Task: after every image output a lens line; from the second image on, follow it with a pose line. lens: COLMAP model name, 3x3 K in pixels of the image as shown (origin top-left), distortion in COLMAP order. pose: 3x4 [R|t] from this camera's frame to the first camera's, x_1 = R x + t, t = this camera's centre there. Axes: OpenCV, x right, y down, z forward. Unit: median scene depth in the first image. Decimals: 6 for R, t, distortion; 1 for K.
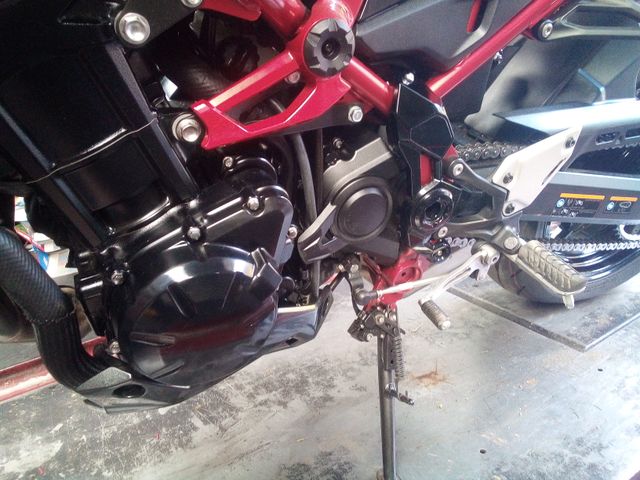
lens RADIAL K [[504.4, 0, 320.0], [0, 504.4, 240.0], [0, 0, 1]] dist [0.044936, -0.067934]
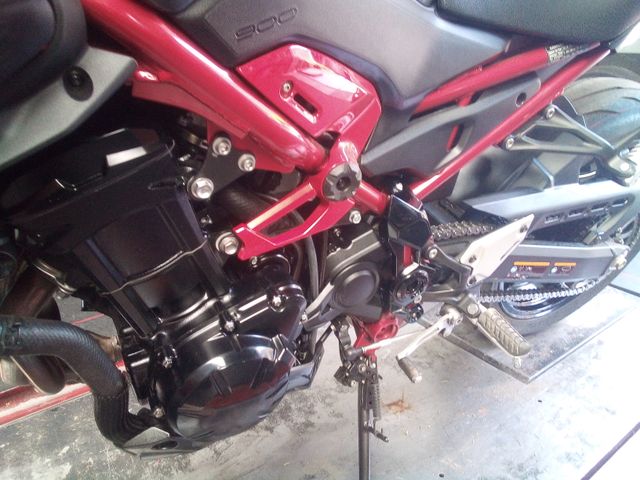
lens RADIAL K [[504.4, 0, 320.0], [0, 504.4, 240.0], [0, 0, 1]] dist [0.044936, -0.067934]
pose [[0.996217, 0.034016, 0.079963, -0.088980], [-0.036150, 0.999024, 0.025388, -0.177688], [-0.079022, -0.028183, 0.996474, -0.171839]]
